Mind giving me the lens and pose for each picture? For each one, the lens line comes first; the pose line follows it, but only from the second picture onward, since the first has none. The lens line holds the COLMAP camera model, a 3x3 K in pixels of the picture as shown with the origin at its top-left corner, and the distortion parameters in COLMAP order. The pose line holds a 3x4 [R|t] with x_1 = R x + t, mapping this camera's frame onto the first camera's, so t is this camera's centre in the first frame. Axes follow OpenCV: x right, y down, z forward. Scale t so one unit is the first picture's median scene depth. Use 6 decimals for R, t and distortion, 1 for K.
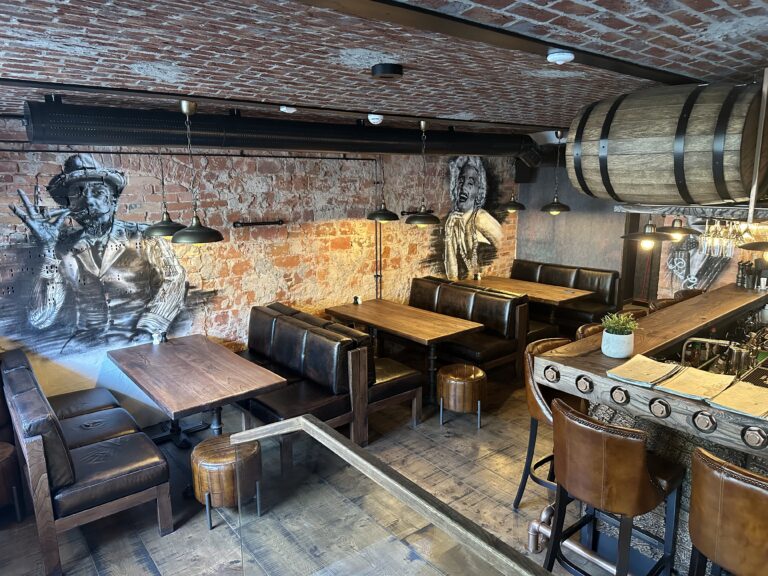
lens RADIAL K [[540.1, 0, 367.7], [0, 540.1, 287.7], [0, 0, 1]] dist [0.004512, -0.003234]
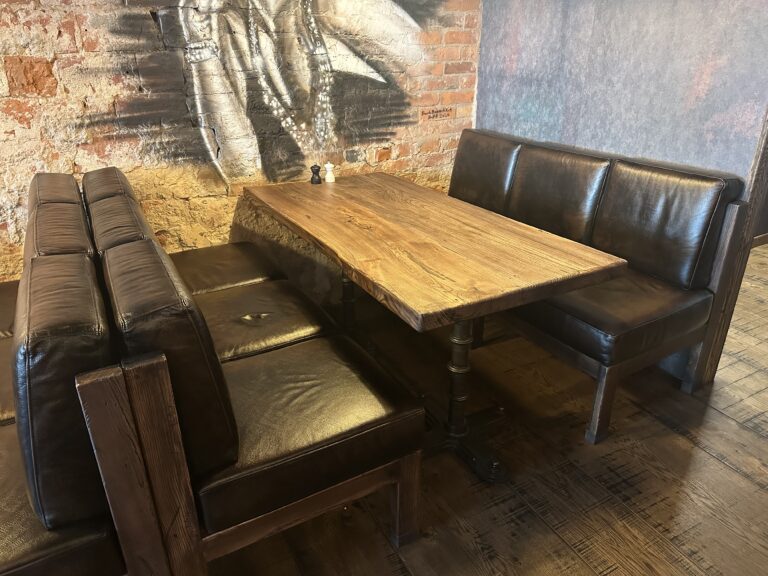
lens RADIAL K [[540.1, 0, 407.3], [0, 540.1, 288.5], [0, 0, 1]] dist [0.004512, -0.003234]
pose [[0.989851, 0.067290, -0.125166, 0.307900], [-0.037746, 0.973642, 0.224935, -0.028861], [0.137003, -0.217928, 0.966301, 0.644160]]
